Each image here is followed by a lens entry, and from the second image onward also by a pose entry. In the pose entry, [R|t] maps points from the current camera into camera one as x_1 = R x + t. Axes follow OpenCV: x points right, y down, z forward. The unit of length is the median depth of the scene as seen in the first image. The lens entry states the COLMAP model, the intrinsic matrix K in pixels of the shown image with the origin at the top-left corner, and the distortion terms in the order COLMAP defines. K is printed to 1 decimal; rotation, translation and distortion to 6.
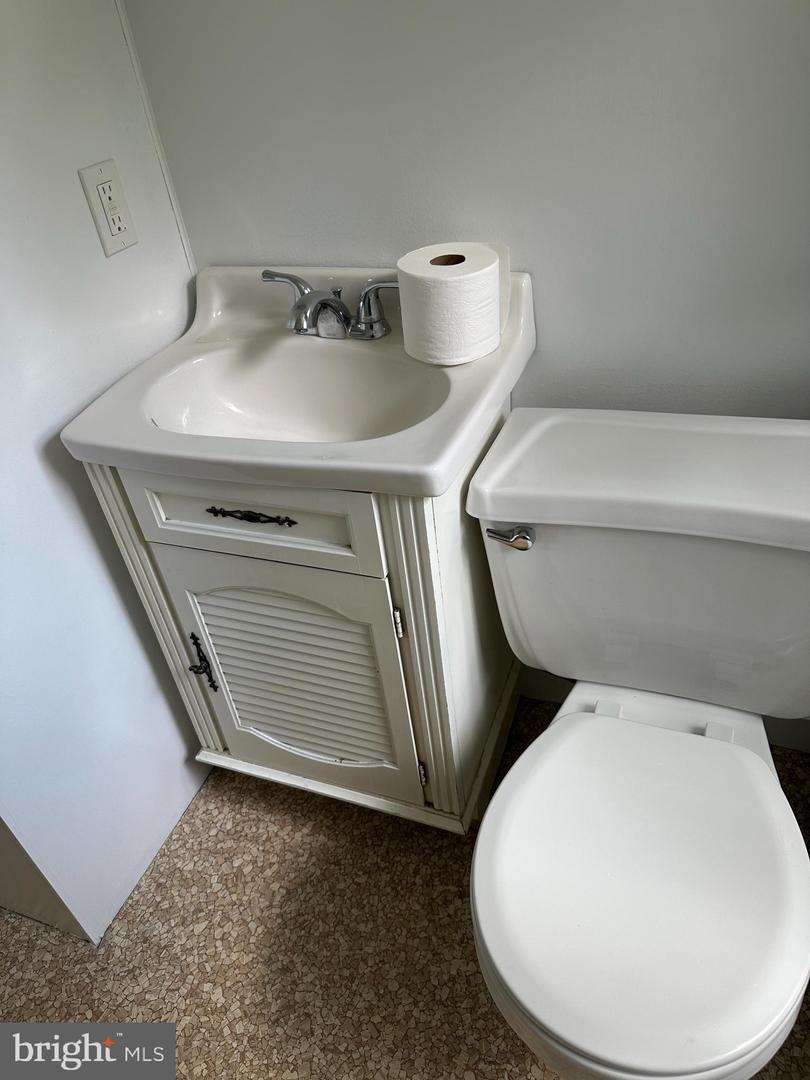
lens RADIAL K [[746.6, 0, 403.9], [0, 746.6, 539.6], [0, 0, 1]] dist [0.050003, -0.066386]
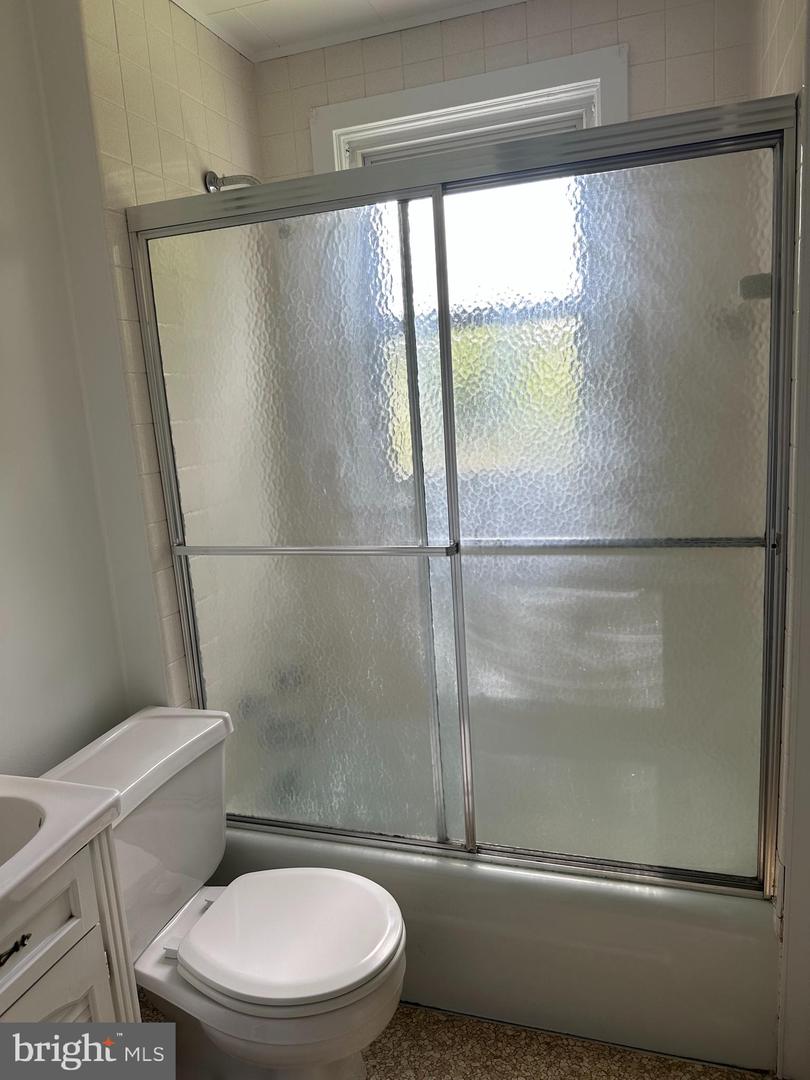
lens RADIAL K [[746.6, 0, 405.1], [0, 746.6, 540.0], [0, 0, 1]] dist [0.050003, -0.066386]
pose [[-0.039410, -0.066615, 0.997000, -1.215534], [0.648663, 0.757248, 0.076236, -0.186400], [-0.760054, 0.649722, 0.013368, 0.197636]]
